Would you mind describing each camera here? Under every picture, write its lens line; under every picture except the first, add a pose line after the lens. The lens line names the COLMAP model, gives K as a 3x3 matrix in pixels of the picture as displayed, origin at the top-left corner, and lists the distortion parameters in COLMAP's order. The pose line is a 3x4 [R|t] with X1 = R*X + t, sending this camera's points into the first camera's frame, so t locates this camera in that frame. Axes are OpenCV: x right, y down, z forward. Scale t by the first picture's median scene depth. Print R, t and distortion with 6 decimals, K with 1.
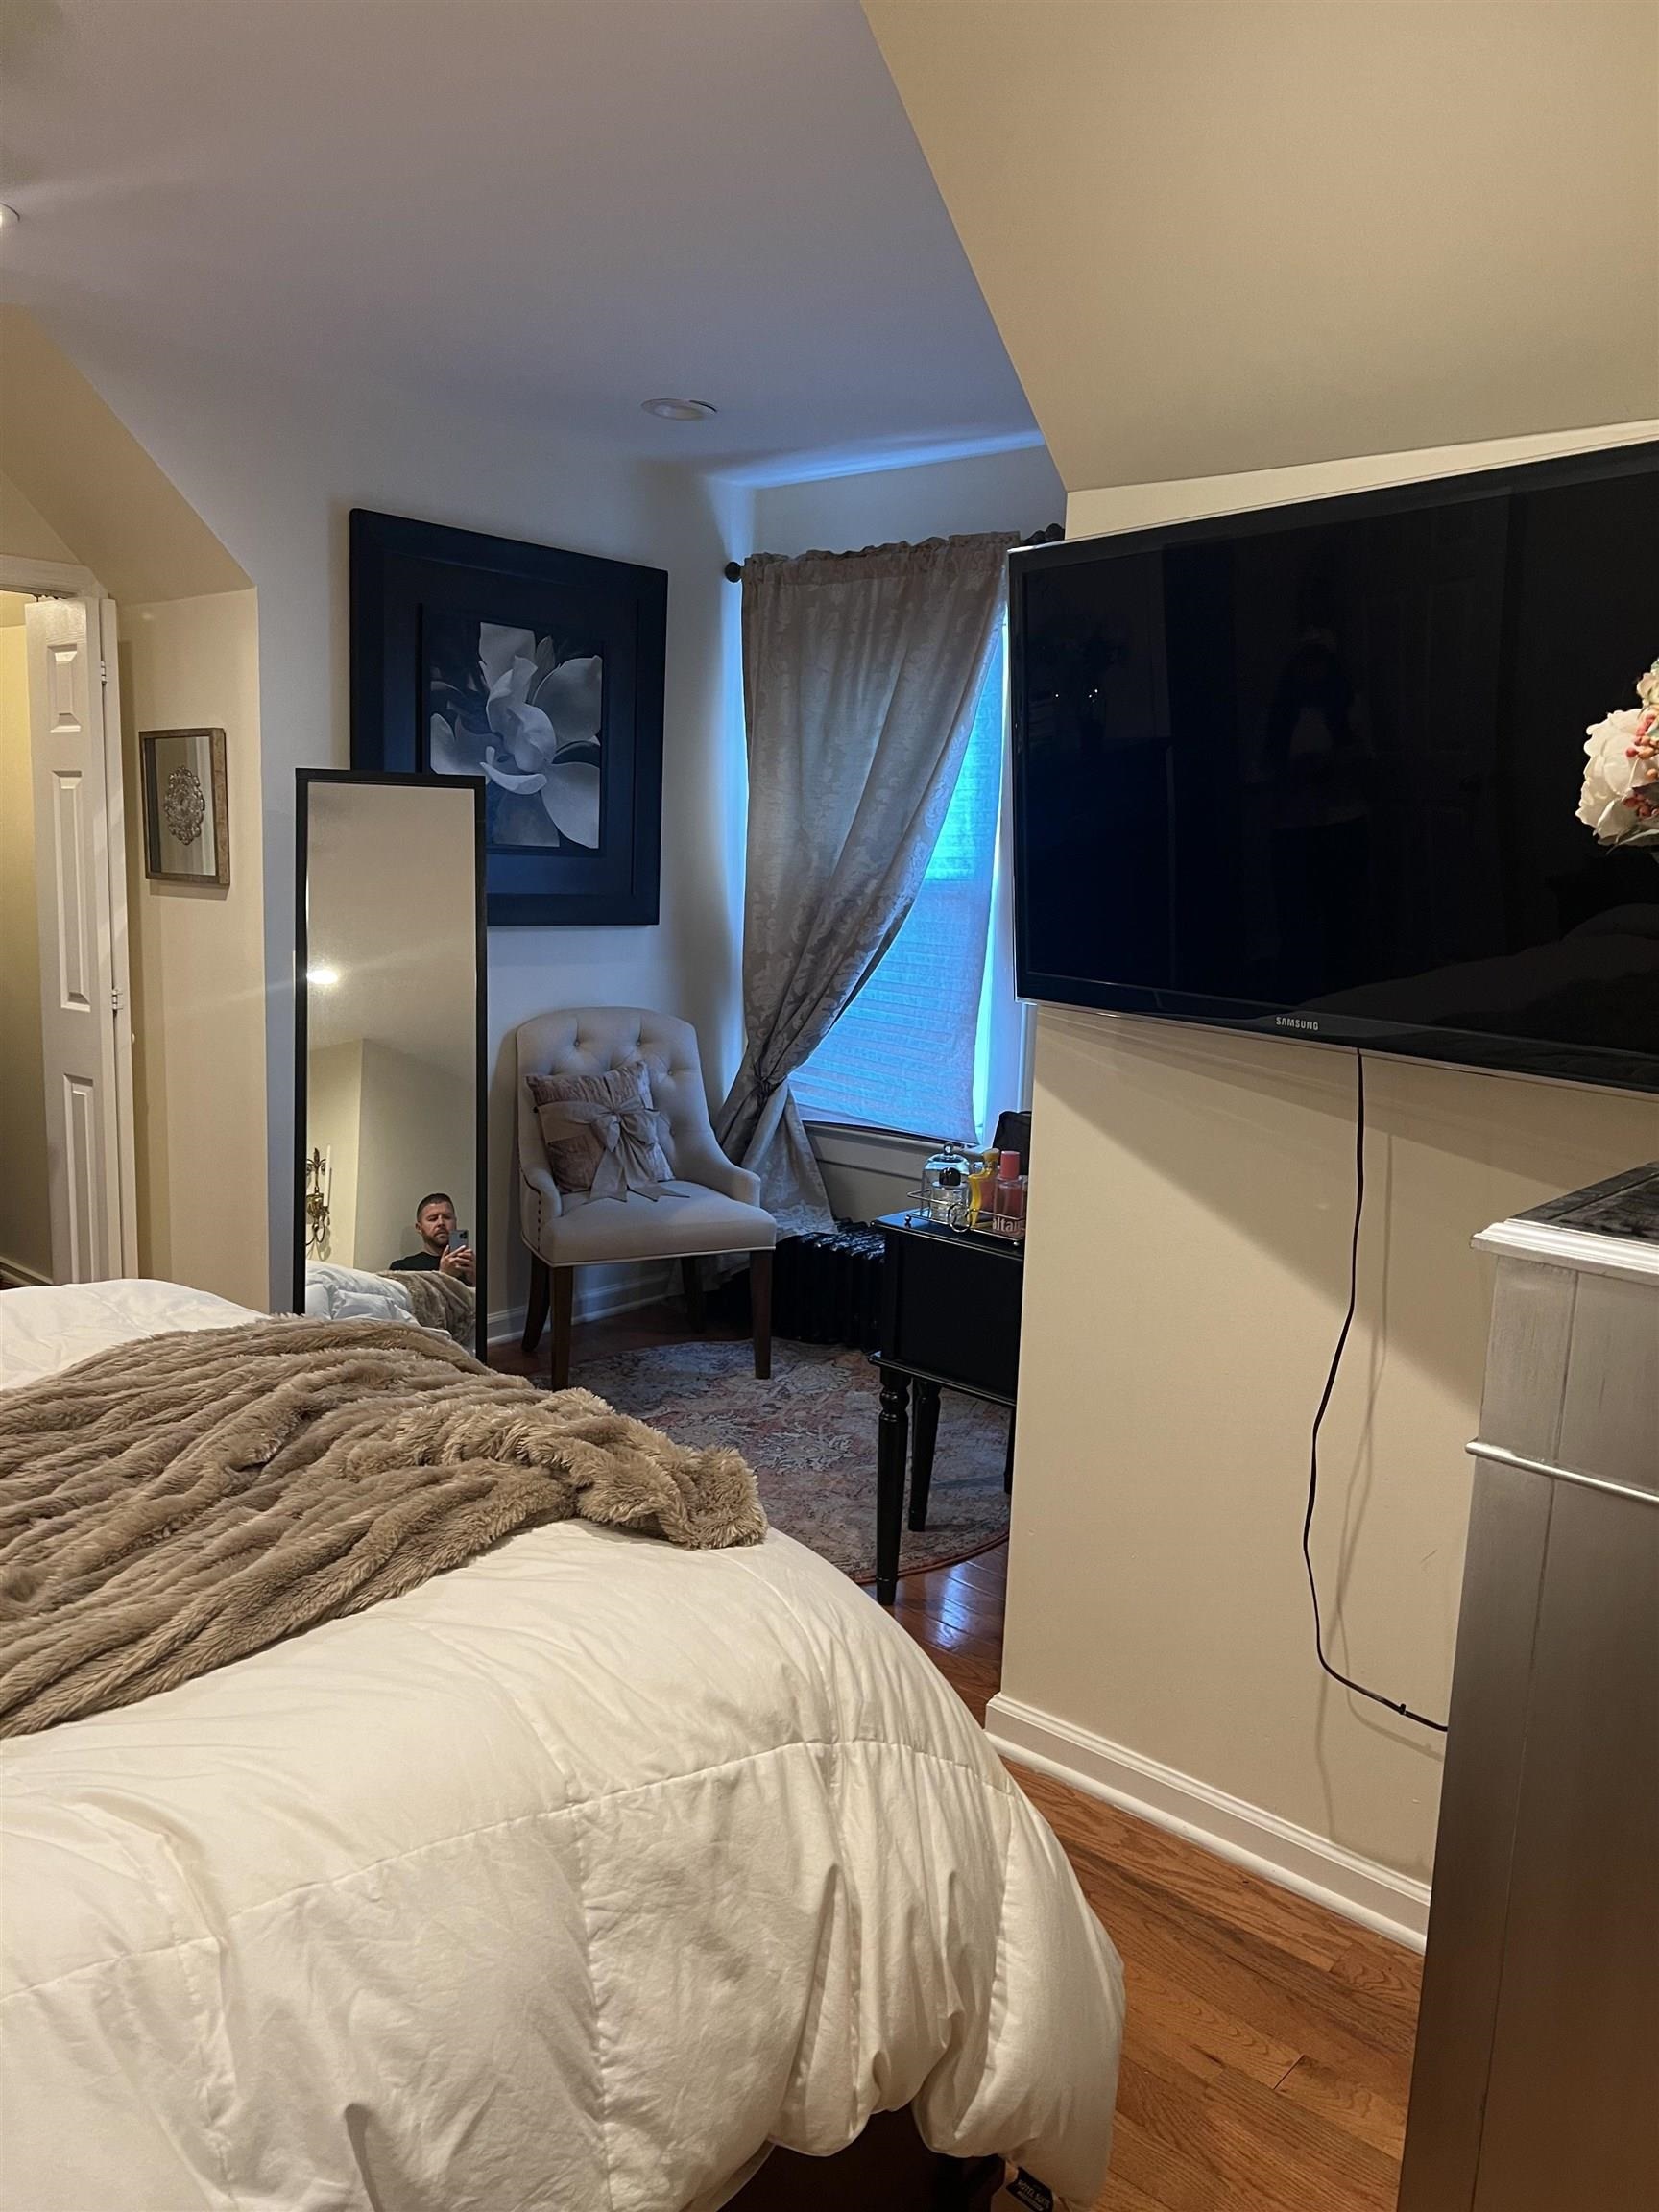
lens RADIAL K [[1660.3, 0, 828.9], [0, 1660.3, 1099.4], [0, 0, 1]] dist [0.058426, -0.067306]
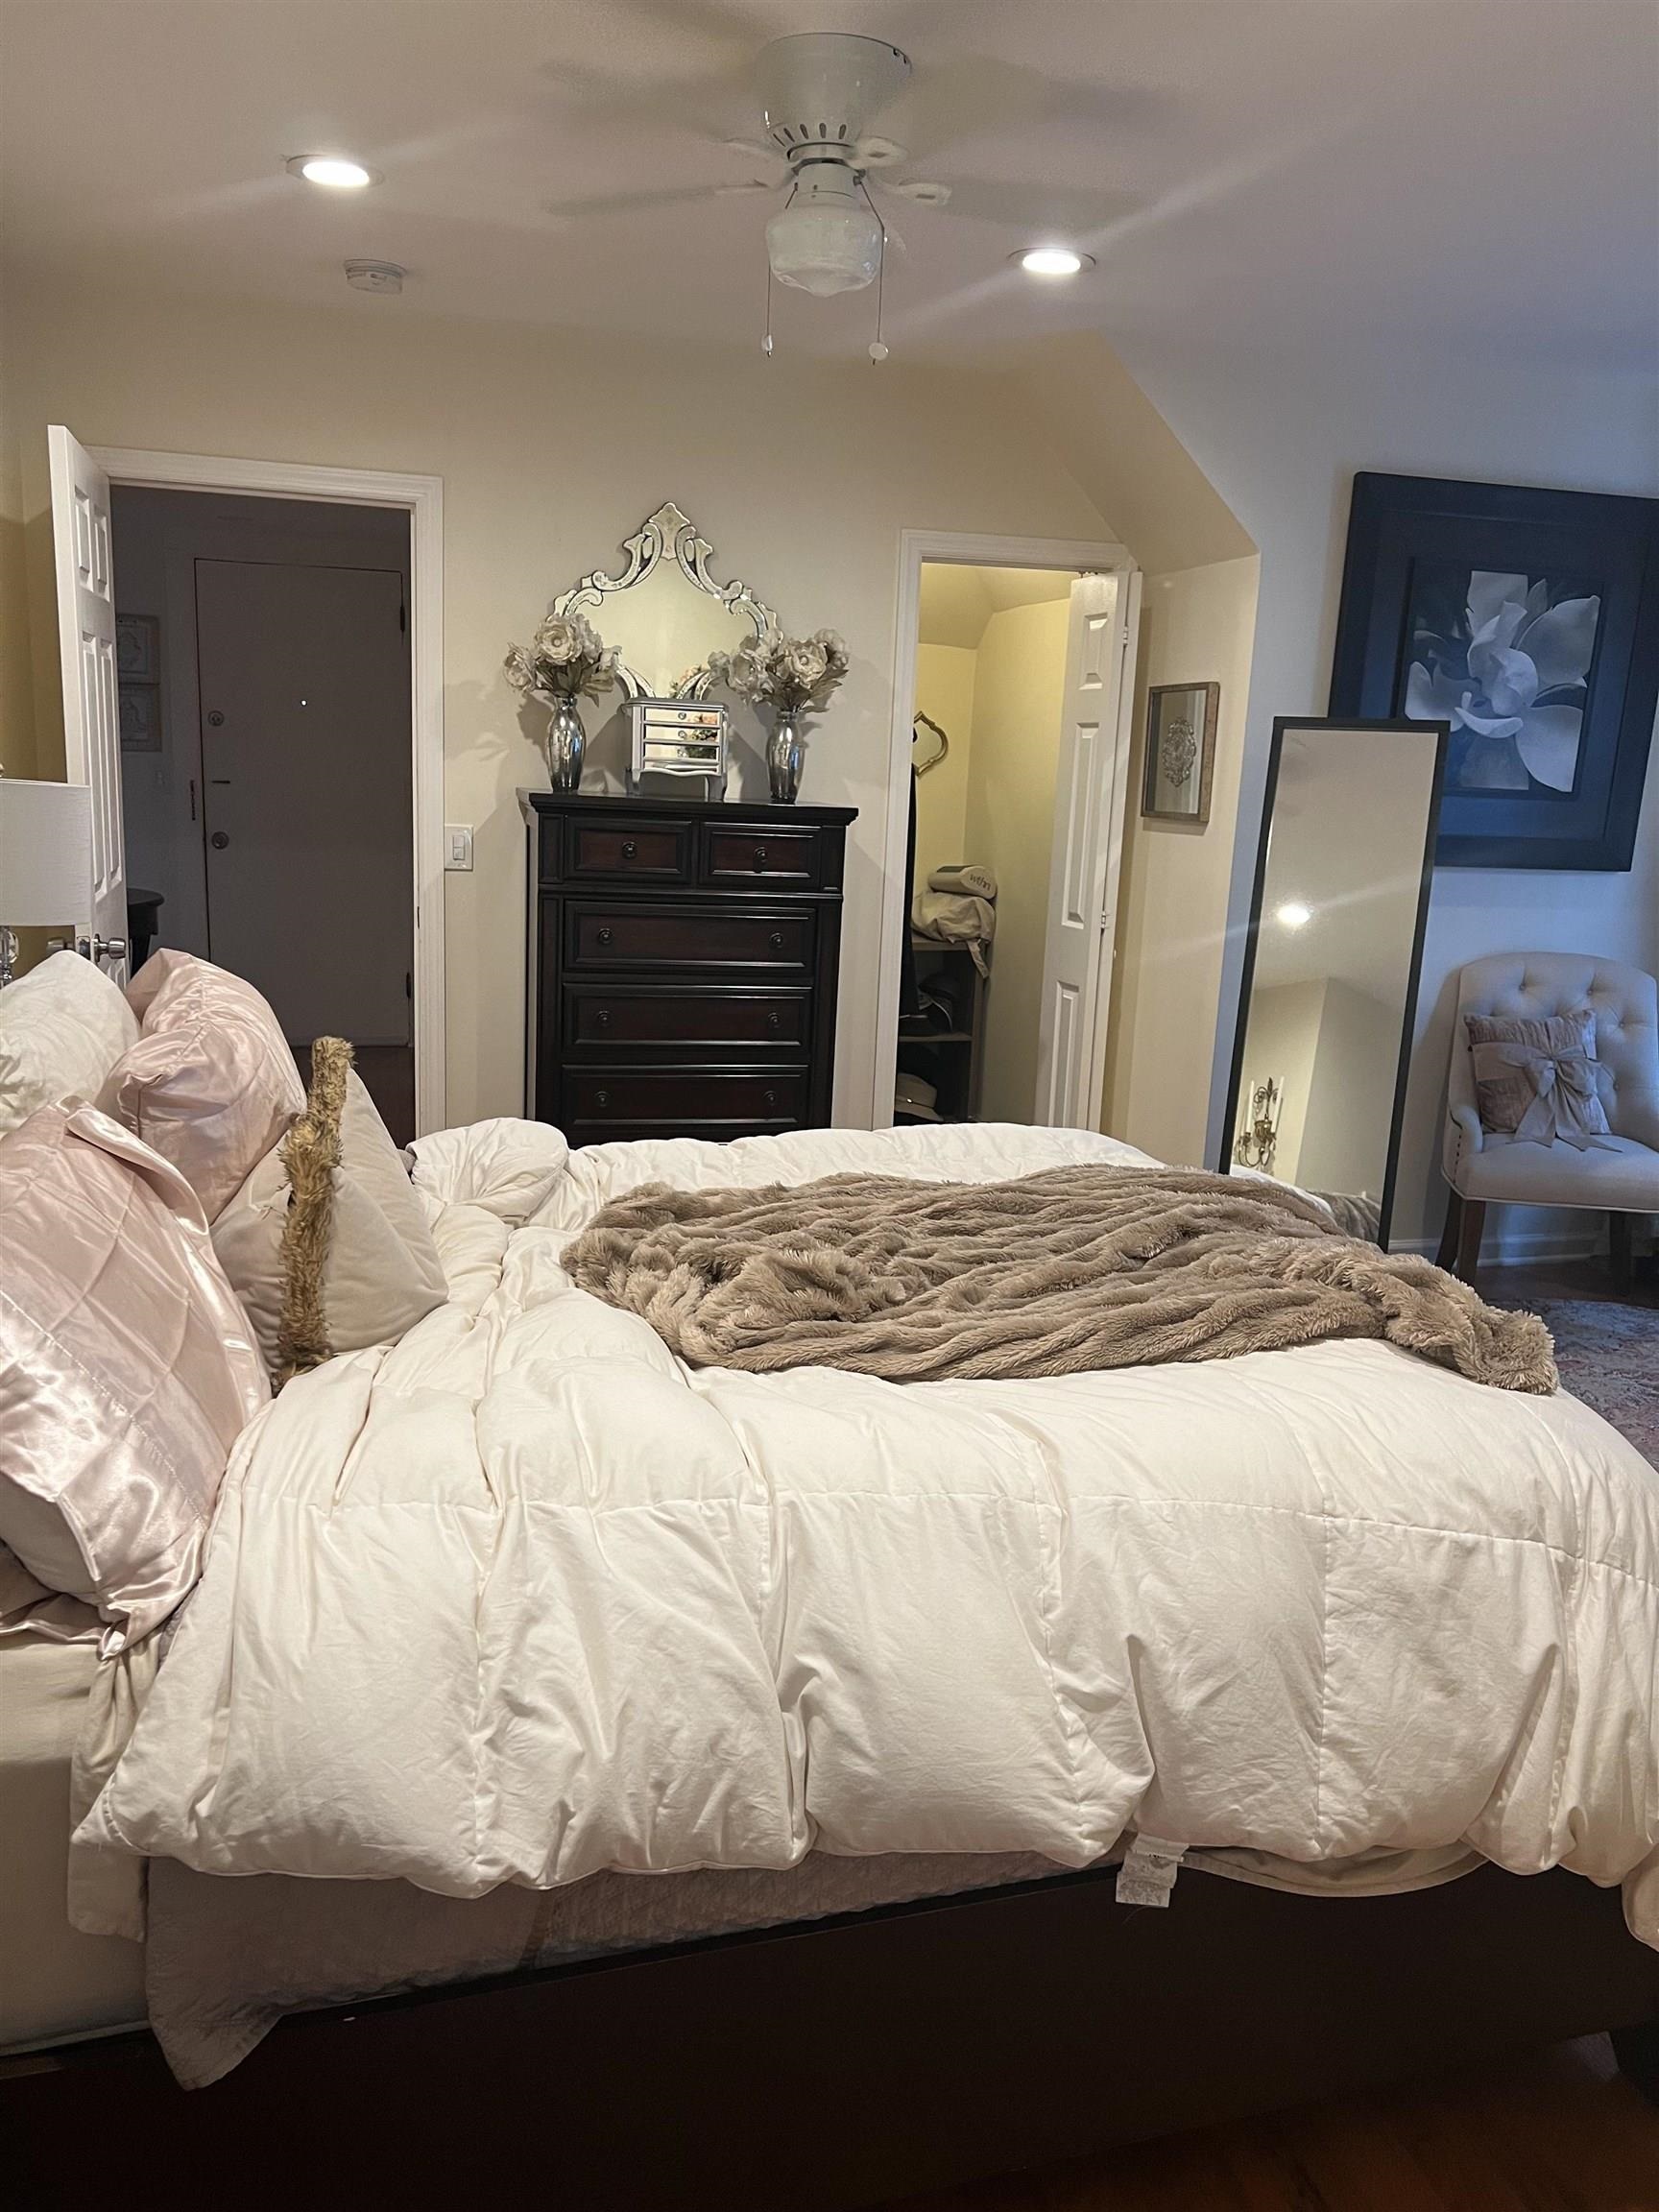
lens RADIAL K [[1660.3, 0, 837.8], [0, 1660.3, 1094.2], [0, 0, 1]] dist [0.058426, -0.067306]
pose [[0.840249, 0.111616, -0.530587, 0.127896], [-0.097375, 0.993736, 0.054841, 0.043591], [0.533385, 0.005586, 0.845854, -0.214828]]
